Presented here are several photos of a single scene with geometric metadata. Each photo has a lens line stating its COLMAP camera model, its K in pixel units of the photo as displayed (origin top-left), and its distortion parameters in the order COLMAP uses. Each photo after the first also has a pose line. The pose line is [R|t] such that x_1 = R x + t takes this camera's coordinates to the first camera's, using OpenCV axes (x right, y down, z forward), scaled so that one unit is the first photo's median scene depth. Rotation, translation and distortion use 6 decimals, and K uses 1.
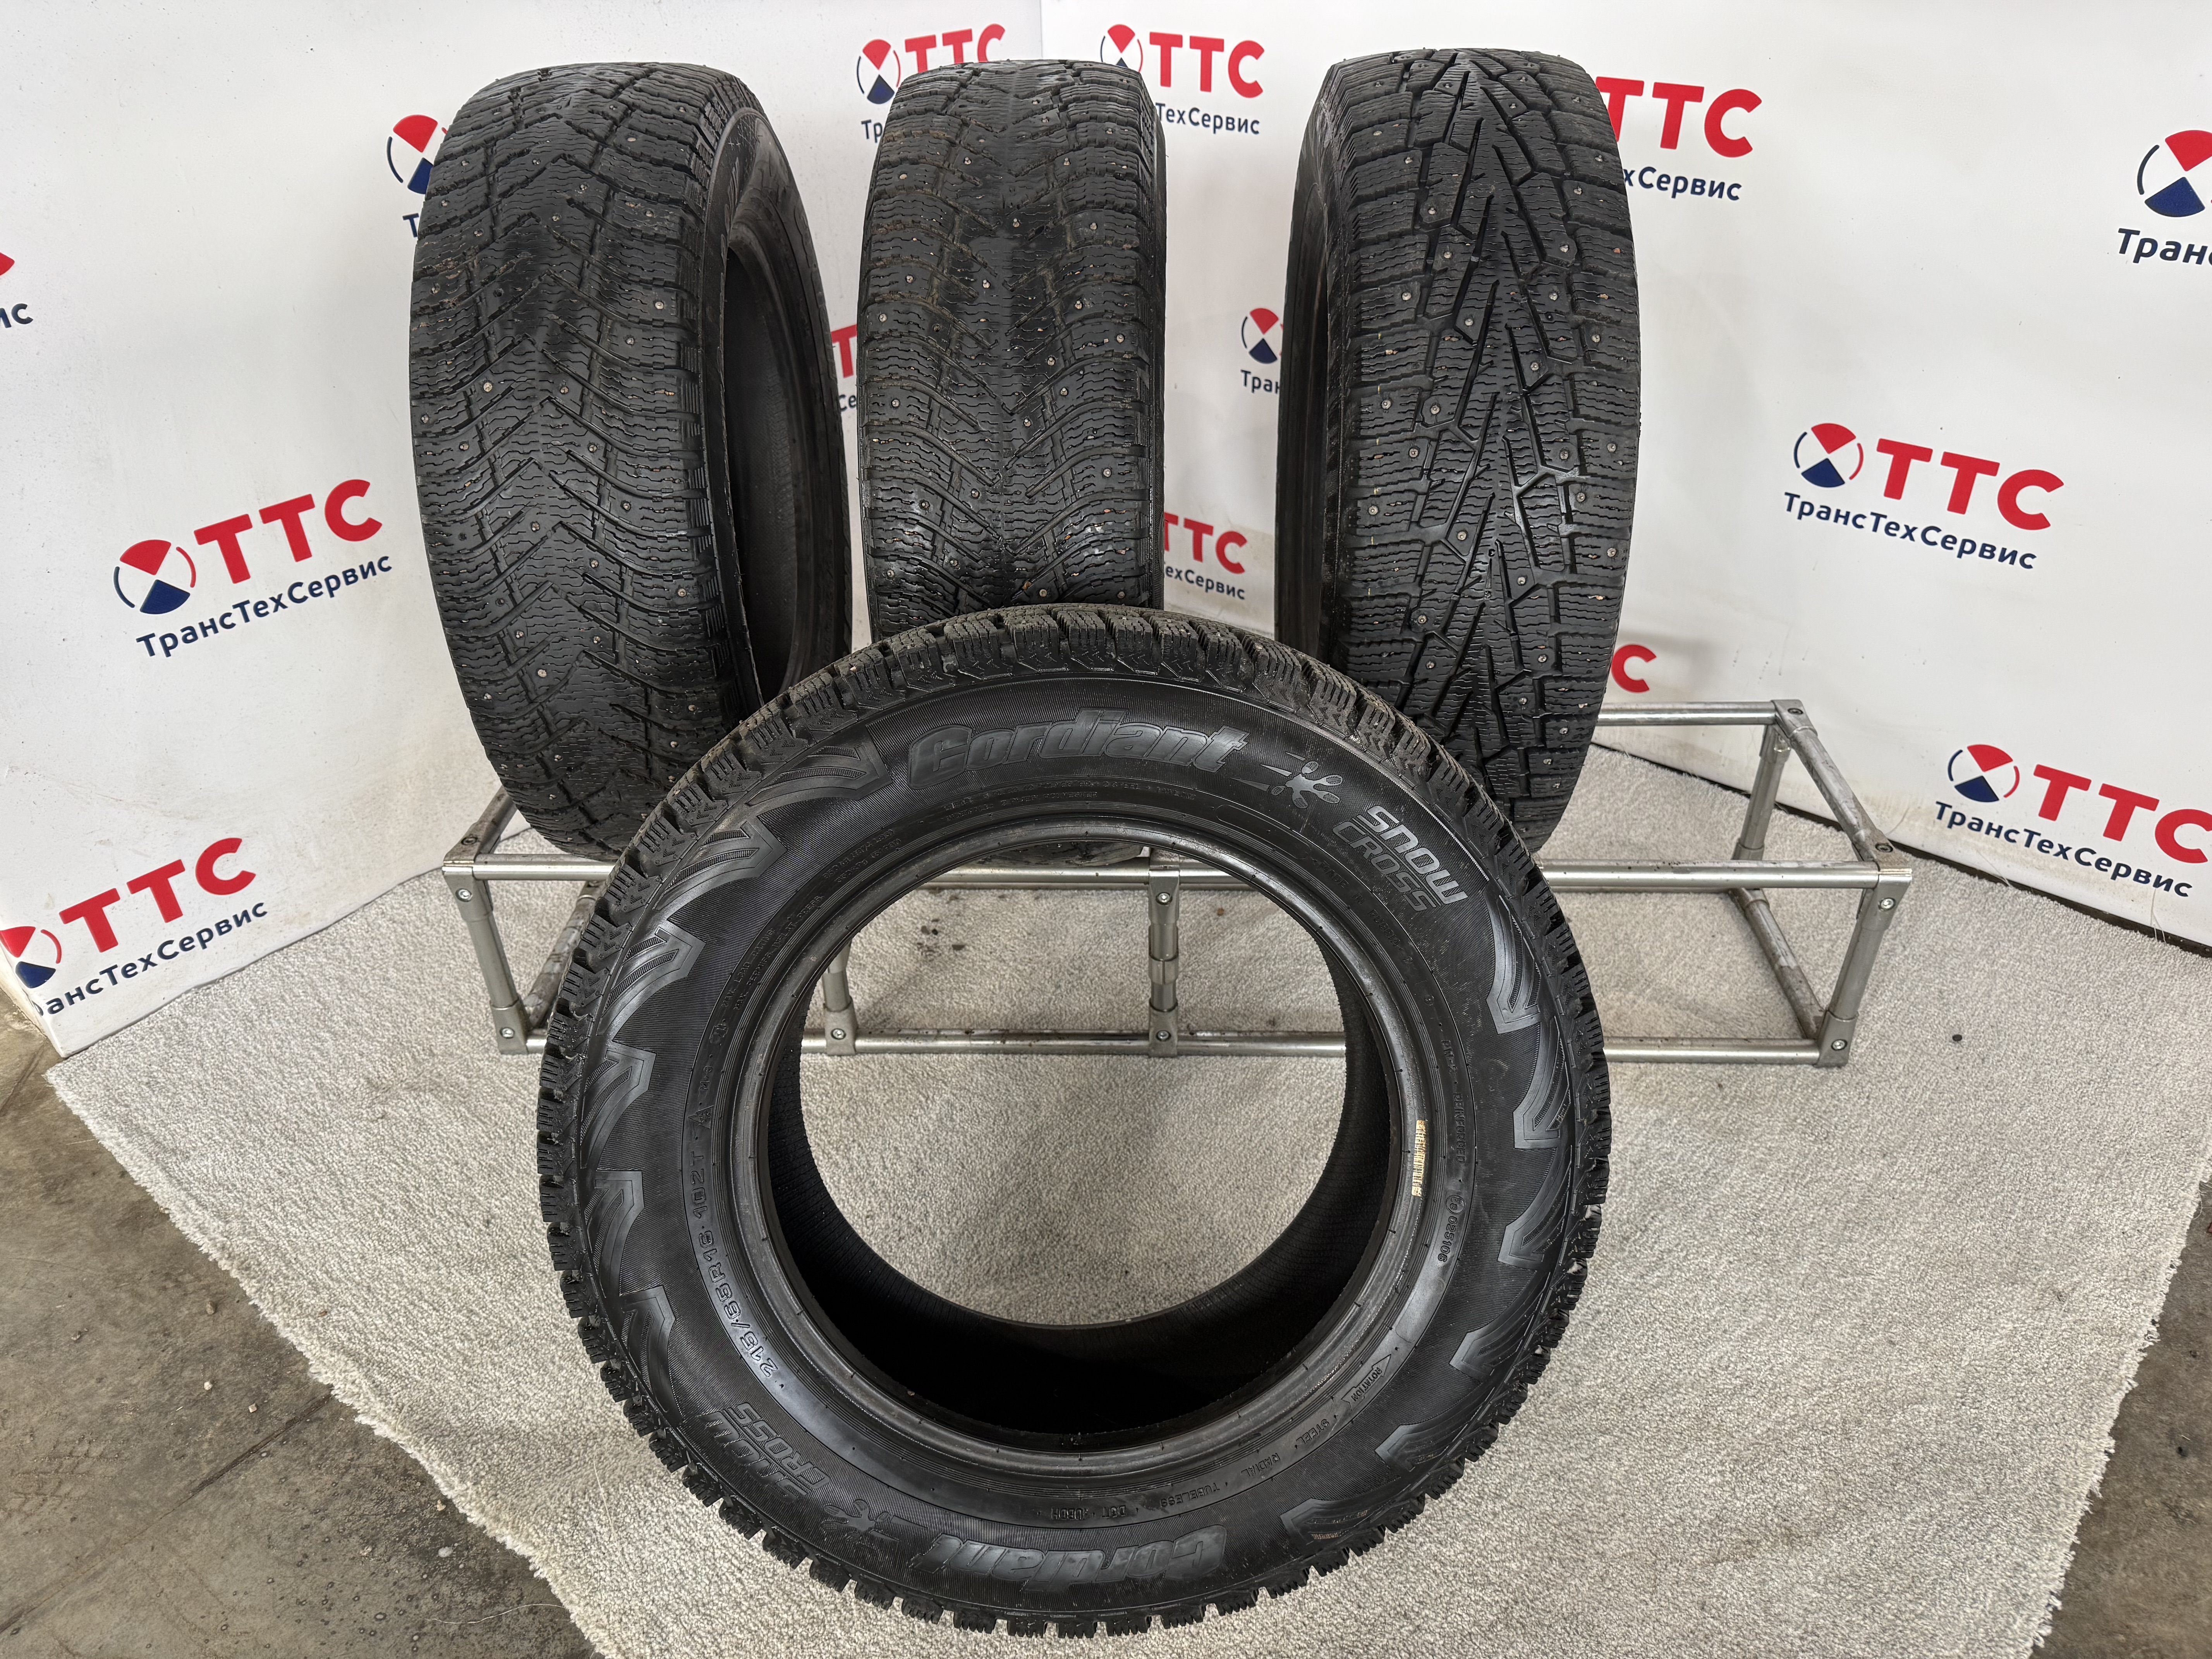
lens RADIAL K [[1493.4, 0, 1113.3], [0, 1493.4, 828.1], [0, 0, 1]] dist [0.001961, -0.006670]
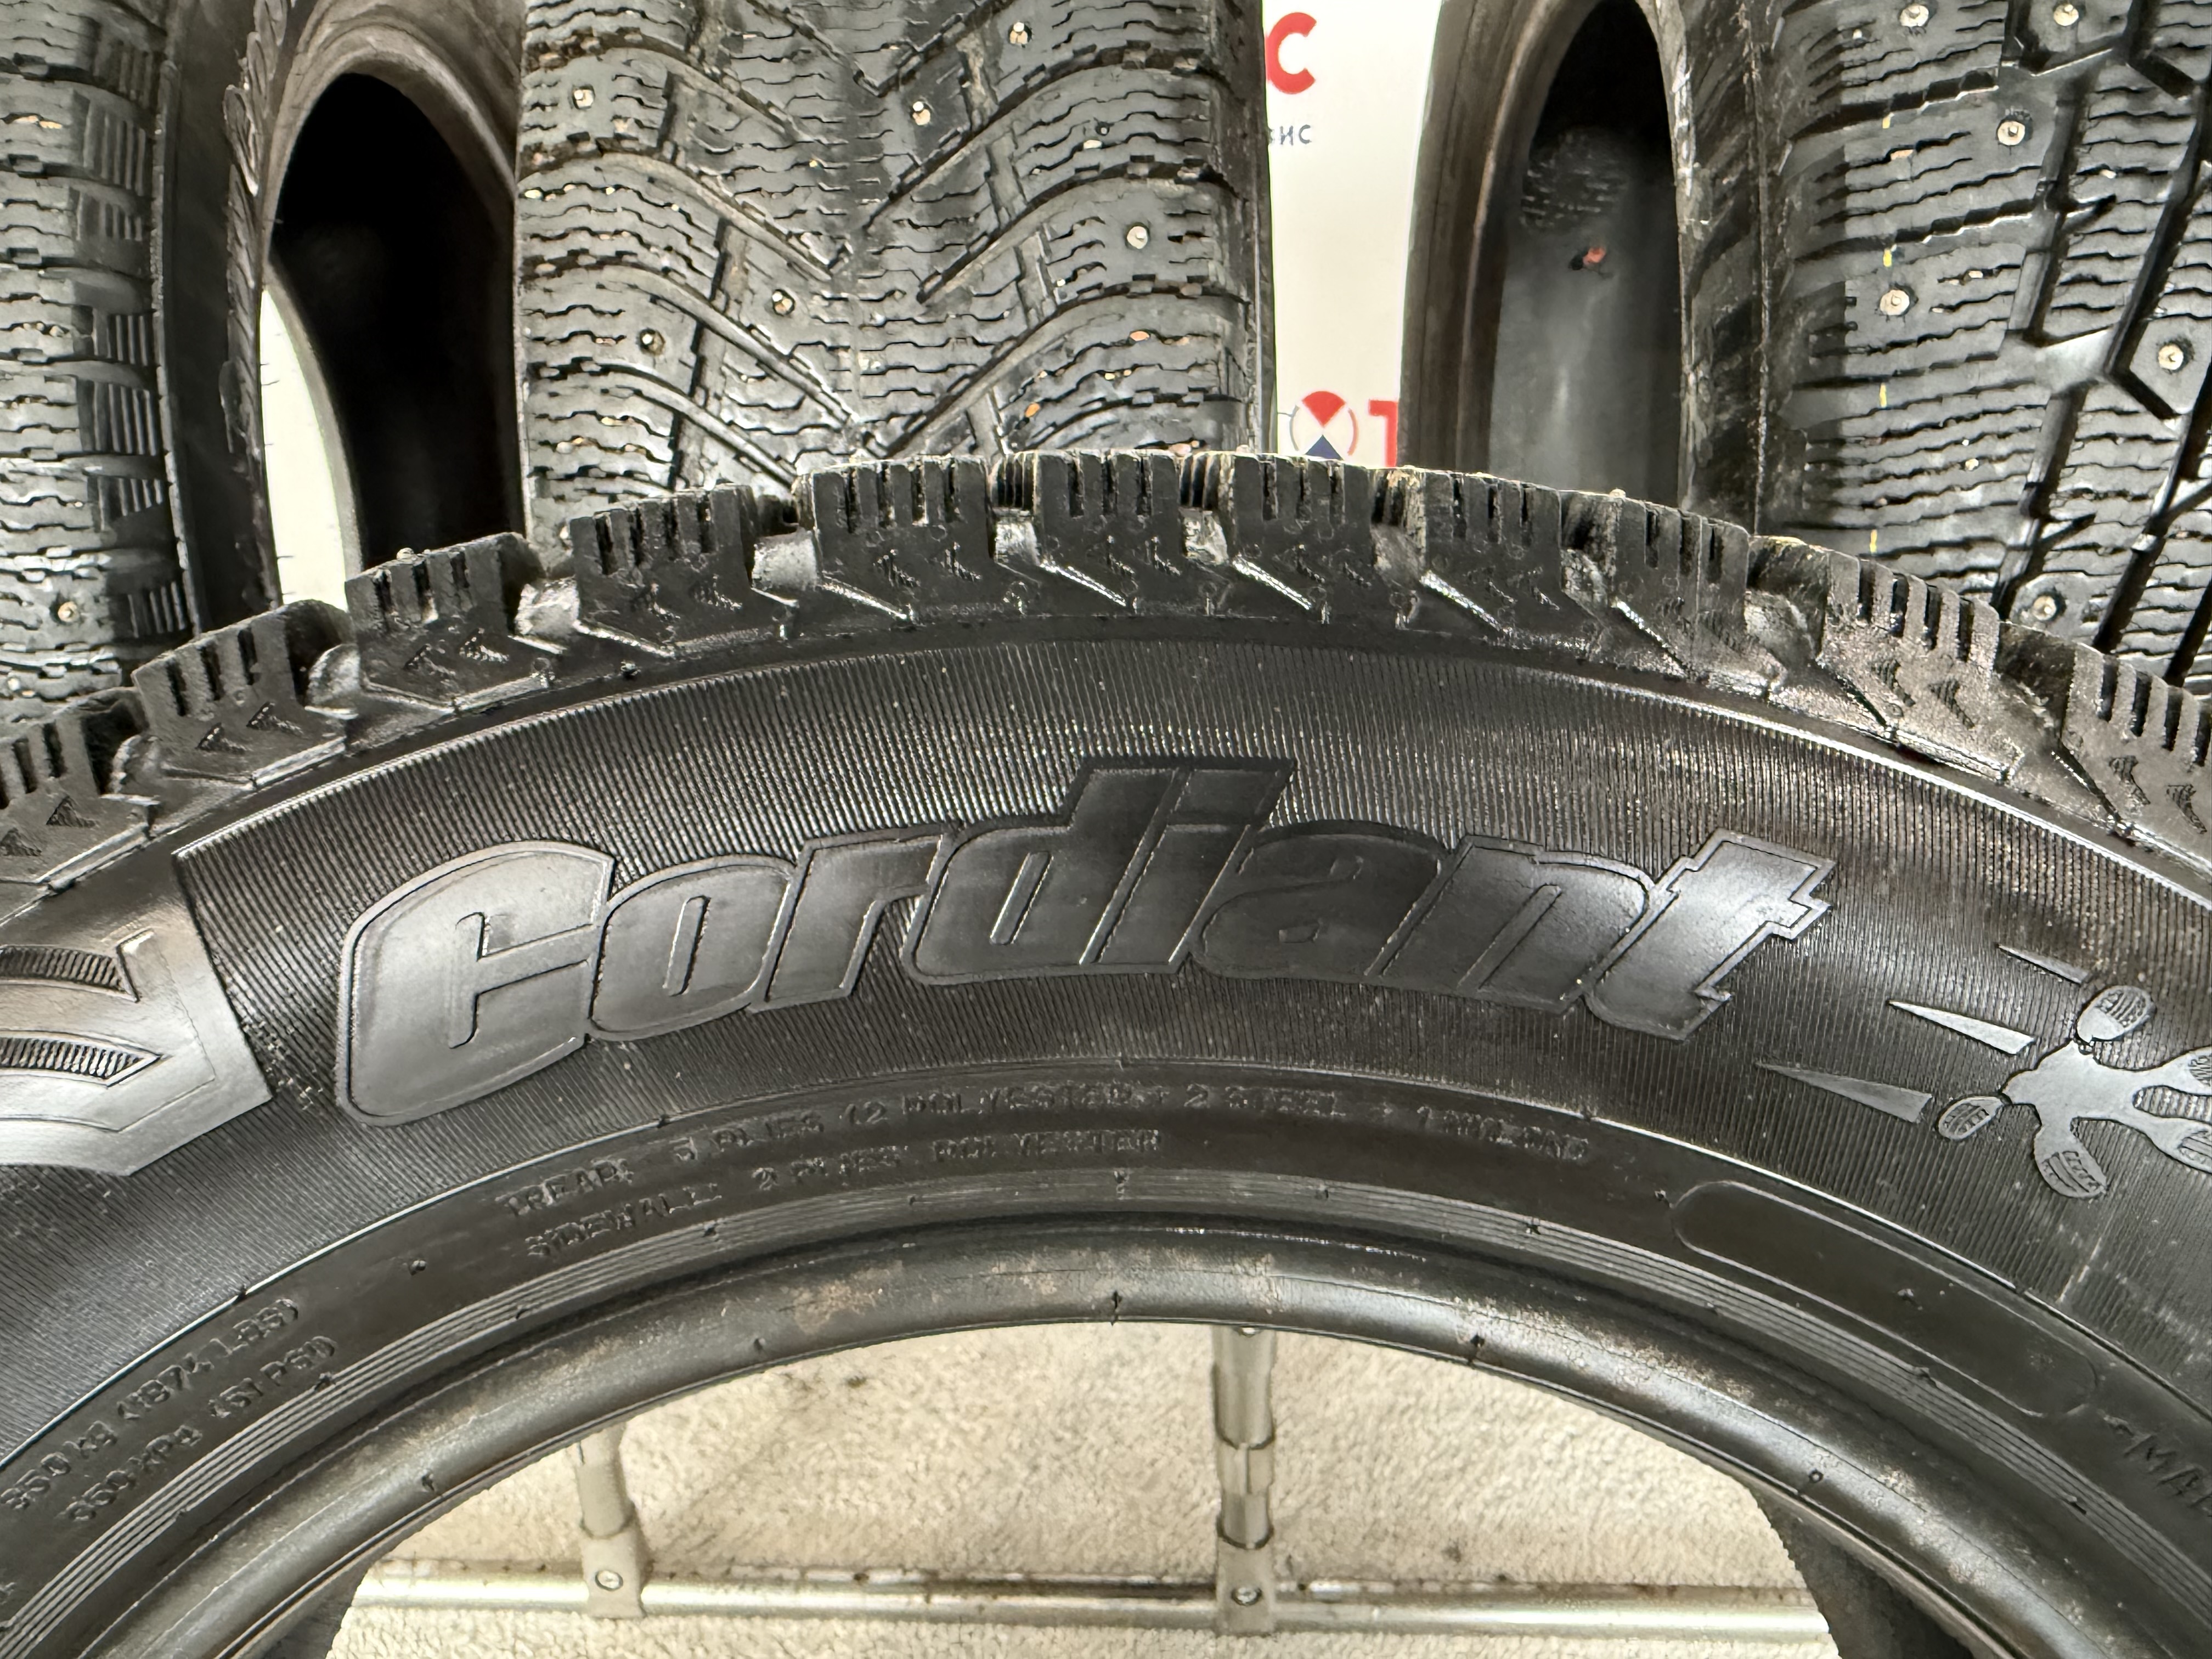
lens RADIAL K [[1528.4, 0, 978.8], [0, 1528.4, 871.9], [0, 0, 1]] dist [-0.028791, 0.007303]
pose [[0.996935, -0.018421, -0.076038, -0.012432], [0.005552, 0.986094, -0.166097, -0.014904], [0.078040, 0.165166, 0.983173, 0.454156]]
